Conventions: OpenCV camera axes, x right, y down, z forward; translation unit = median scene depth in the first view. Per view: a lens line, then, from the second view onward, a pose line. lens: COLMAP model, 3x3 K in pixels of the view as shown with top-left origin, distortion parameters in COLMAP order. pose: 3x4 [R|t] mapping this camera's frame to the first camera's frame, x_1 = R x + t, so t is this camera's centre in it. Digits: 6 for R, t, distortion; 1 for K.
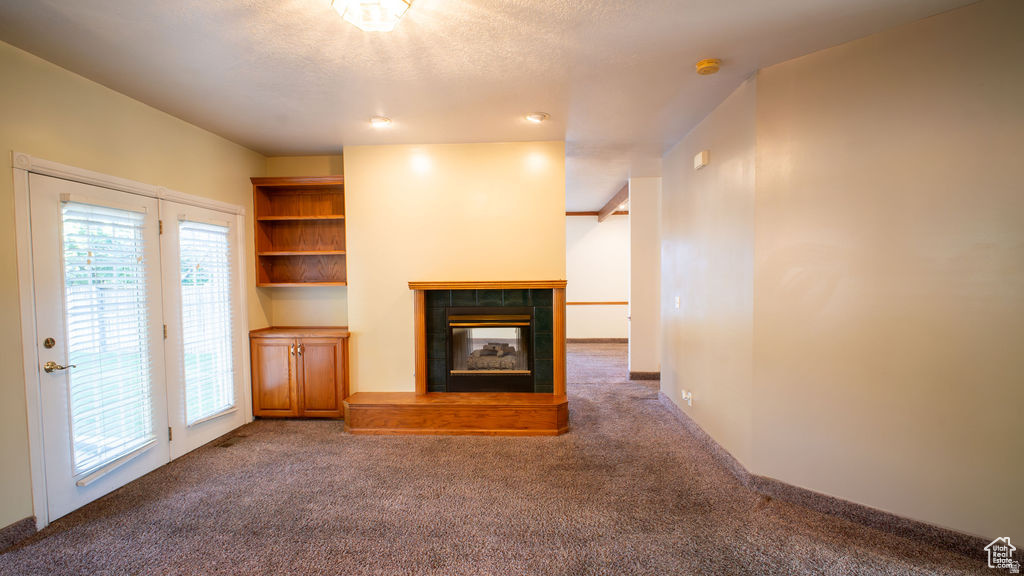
lens RADIAL K [[464.3, 0, 511.5], [0, 464.3, 295.5], [0, 0, 1]] dist [-0.000244, -0.006535]
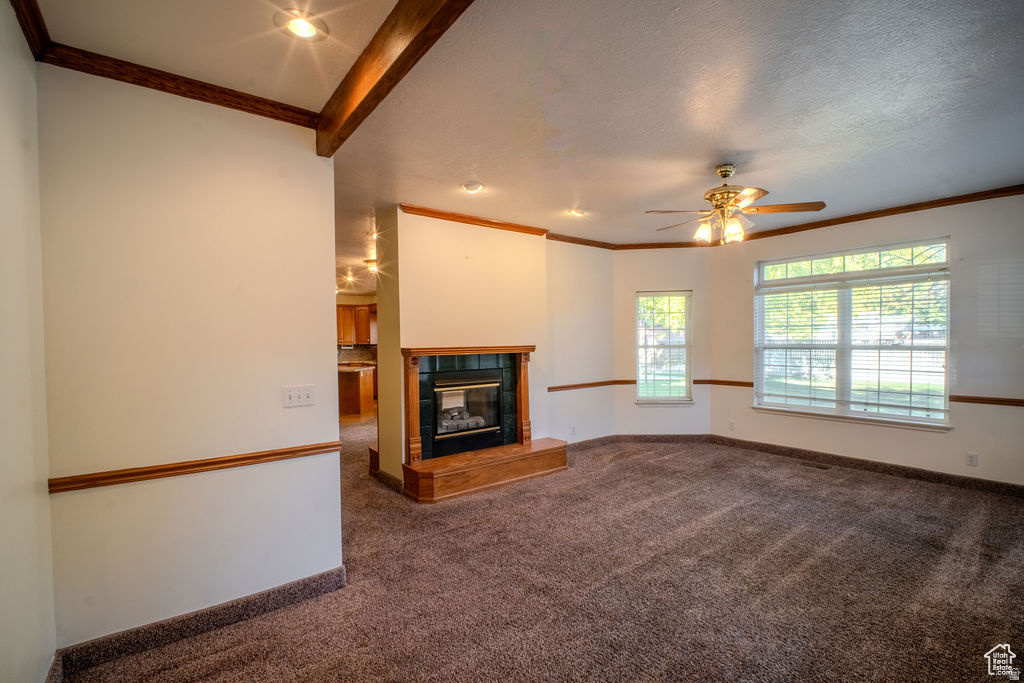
lens RADIAL K [[470.1, 0, 512.2], [0, 470.1, 353.4], [0, 0, 1]] dist [-0.000005, -0.000010]
pose [[0.765868, -0.015389, 0.642814, -0.382818], [0.034951, 0.999232, -0.017720, 0.004356], [-0.642048, 0.036038, 0.765817, 0.067457]]
